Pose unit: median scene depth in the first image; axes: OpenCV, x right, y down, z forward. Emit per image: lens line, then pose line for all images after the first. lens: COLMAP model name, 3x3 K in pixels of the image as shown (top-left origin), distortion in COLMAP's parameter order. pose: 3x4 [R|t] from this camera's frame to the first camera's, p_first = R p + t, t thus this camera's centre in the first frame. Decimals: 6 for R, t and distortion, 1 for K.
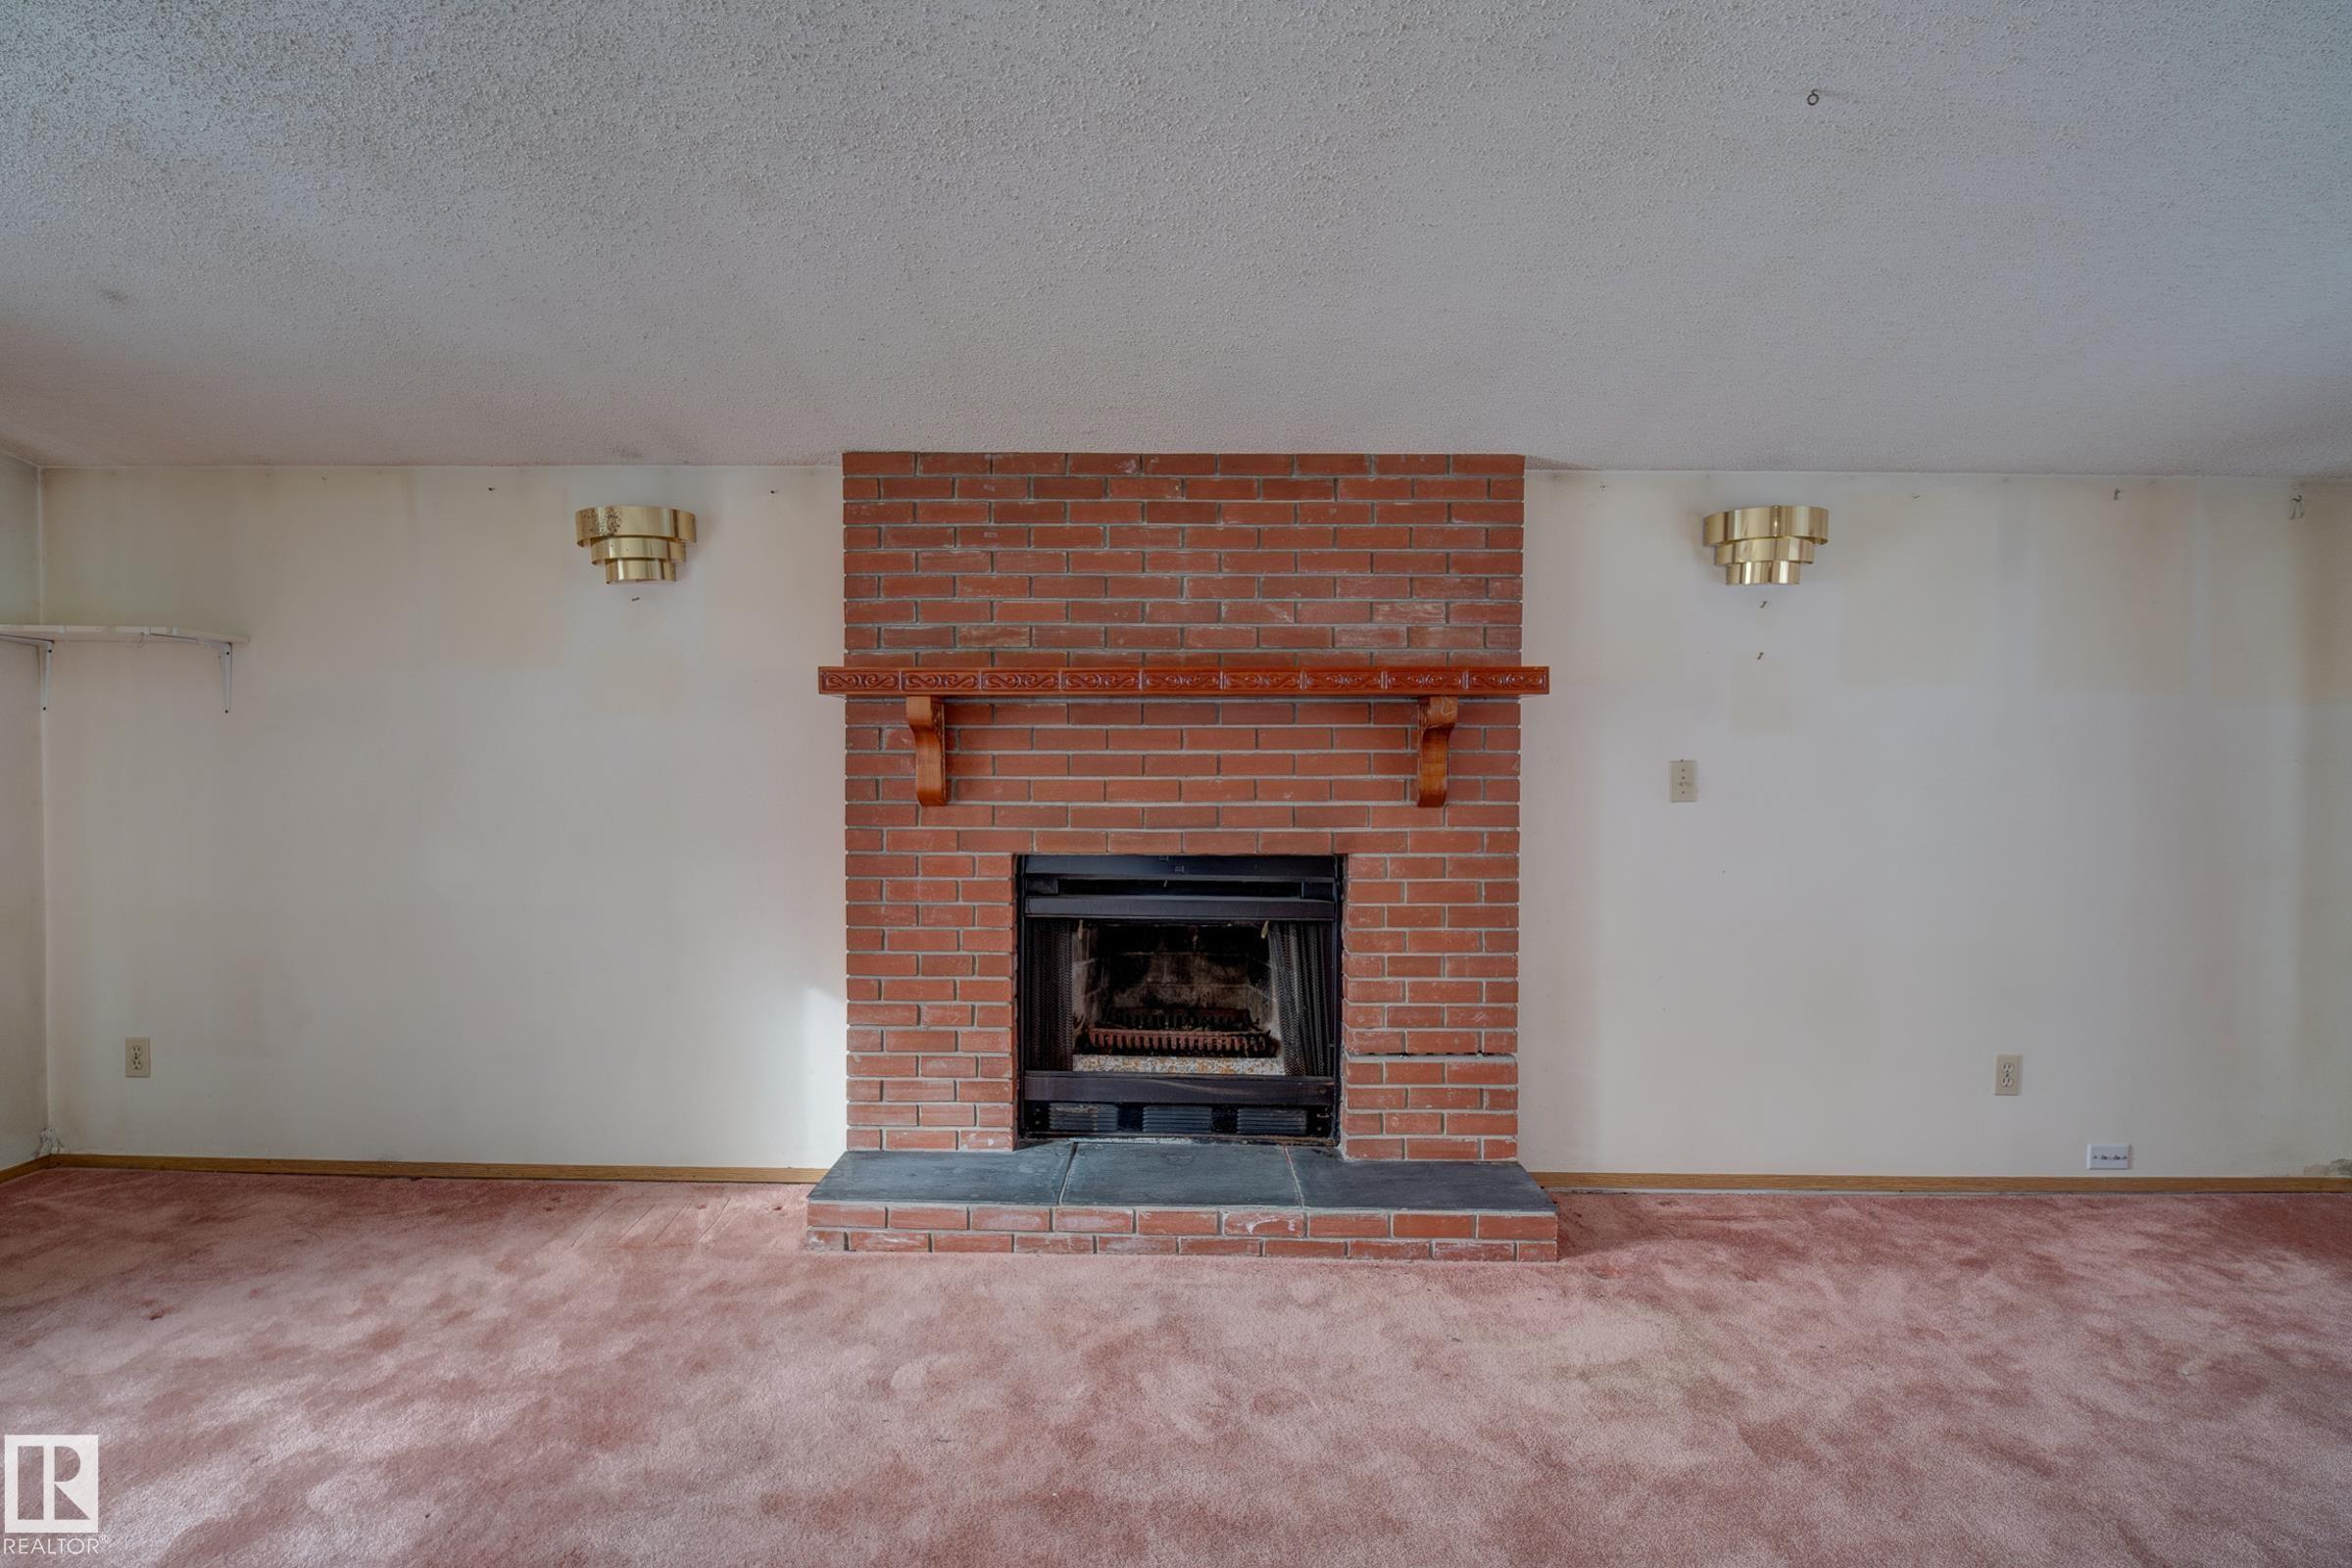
lens RADIAL K [[1089.7, 0, 1176.0], [0, 1089.7, 784.0], [0, 0, 1]] dist [-0.002713, -0.000362]
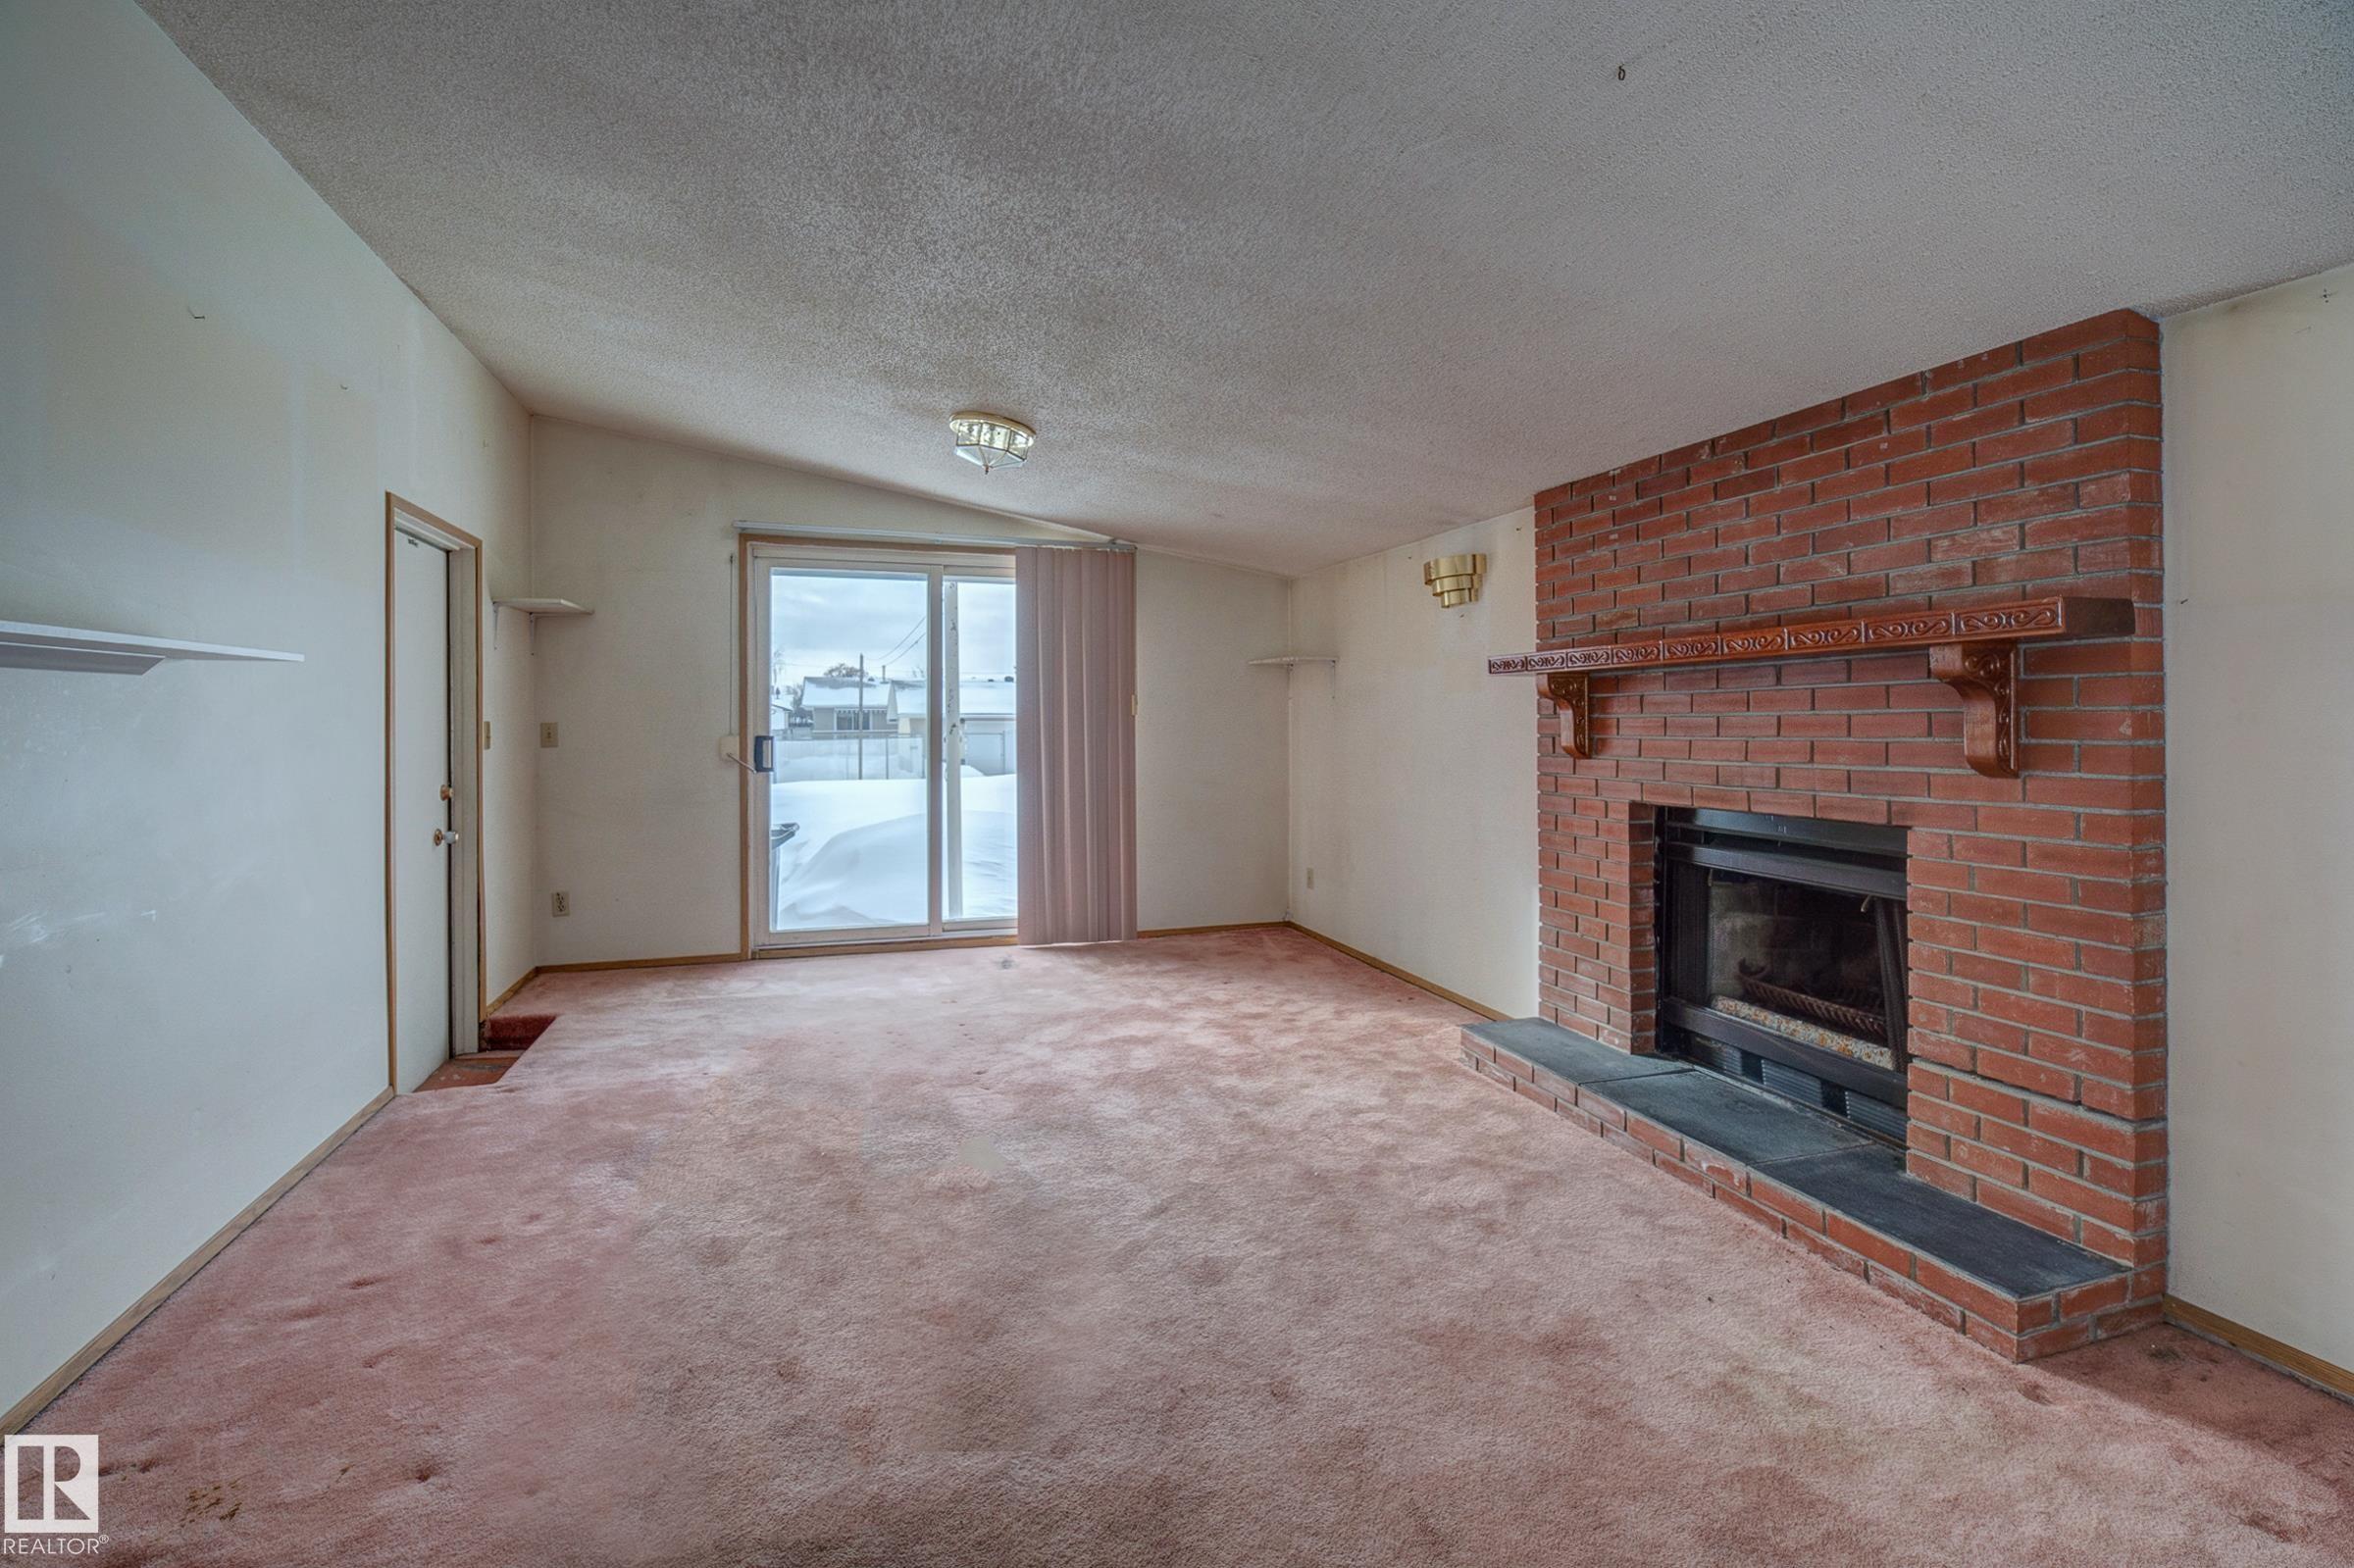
lens RADIAL K [[1024.1, 0, 1178.6], [0, 1024.1, 730.6], [0, 0, 1]] dist [-0.000562, -0.000234]
pose [[0.344819, 0.003859, -0.938661, 0.739710], [-0.020559, 0.999783, -0.003442, 0.001380], [0.938444, 0.020485, 0.344823, 0.158151]]
